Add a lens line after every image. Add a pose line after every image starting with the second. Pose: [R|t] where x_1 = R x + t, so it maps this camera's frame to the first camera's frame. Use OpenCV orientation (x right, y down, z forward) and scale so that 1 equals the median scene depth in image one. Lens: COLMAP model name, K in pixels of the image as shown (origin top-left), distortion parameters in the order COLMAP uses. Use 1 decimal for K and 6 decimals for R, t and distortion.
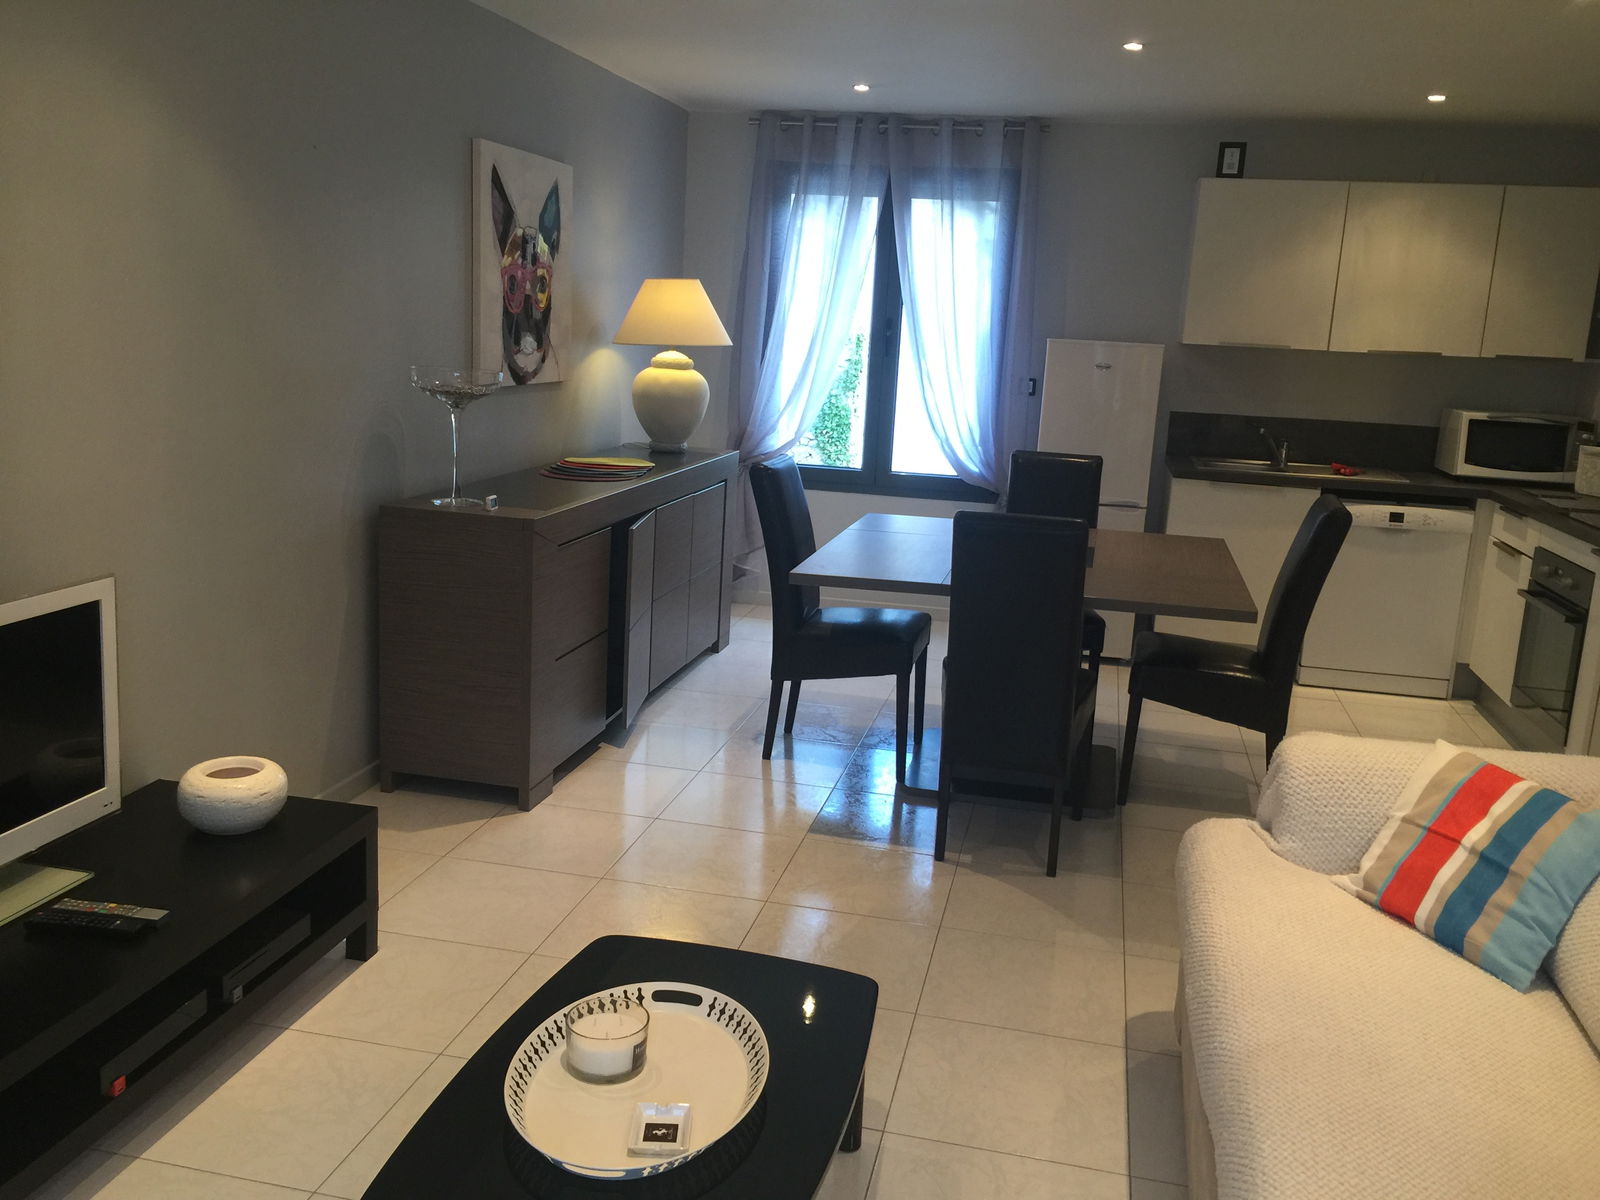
lens RADIAL K [[1360.9, 0, 798.5], [0, 1360.9, 599.1], [0, 0, 1]] dist [0.044982, -0.026948]
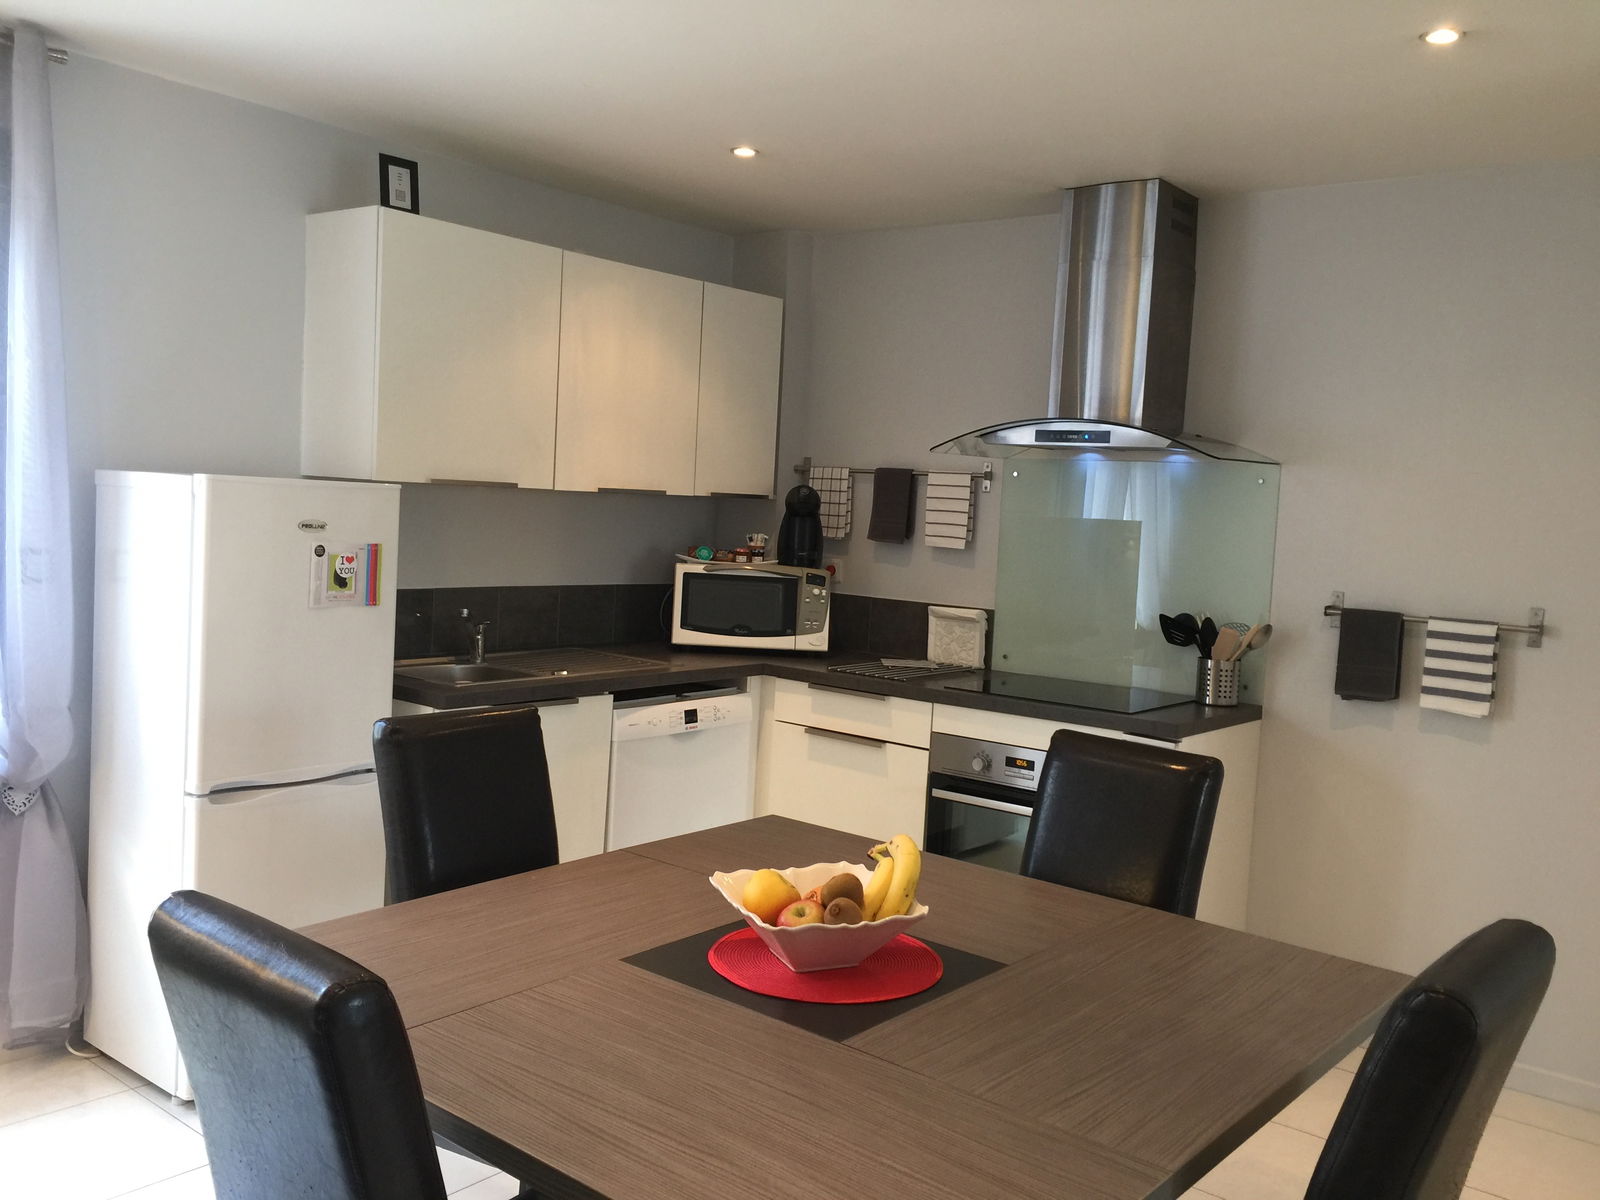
lens RADIAL K [[1360.9, 0, 801.3], [0, 1360.9, 596.3], [0, 0, 1]] dist [0.044982, -0.026948]
pose [[0.448838, -0.096823, 0.888352, -0.169690], [0.157861, 0.987069, 0.027824, -0.131135], [-0.879559, 0.127748, 0.458318, 0.599761]]
